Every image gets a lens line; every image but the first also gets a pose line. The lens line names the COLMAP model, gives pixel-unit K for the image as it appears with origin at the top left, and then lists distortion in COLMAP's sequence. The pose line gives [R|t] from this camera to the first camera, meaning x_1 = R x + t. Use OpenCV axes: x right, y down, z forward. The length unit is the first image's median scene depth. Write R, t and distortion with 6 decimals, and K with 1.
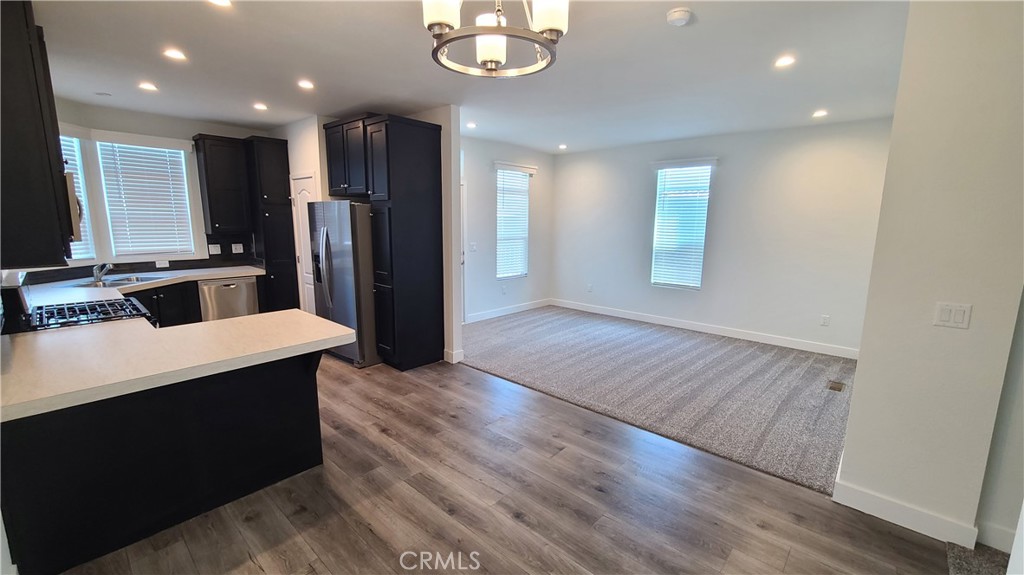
lens RADIAL K [[418.4, 0, 516.0], [0, 418.4, 292.8], [0, 0, 1]] dist [-0.000095, 0.000250]
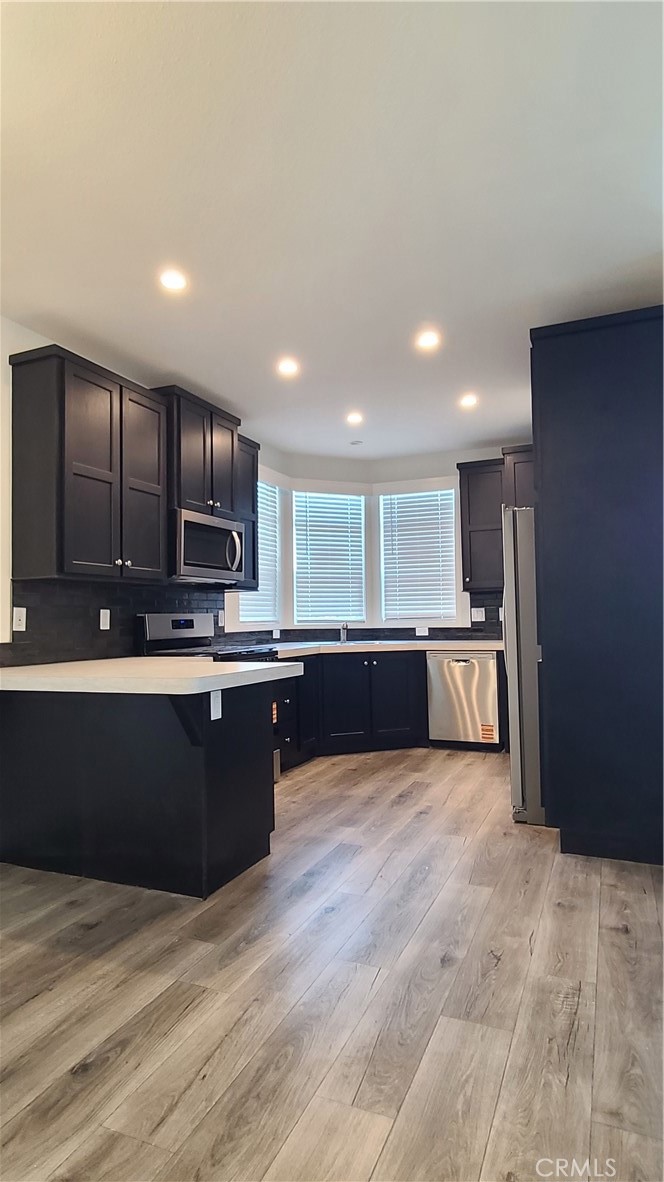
lens RADIAL K [[658.0, 0, 325.1], [0, 658.0, 589.7], [0, 0, 1]] dist [0.002175, 0.005065]
pose [[0.315524, -0.062362, -0.946866, 0.312822], [-0.145603, 0.982840, -0.113250, 0.024117], [0.937680, 0.173600, 0.301029, 0.454454]]
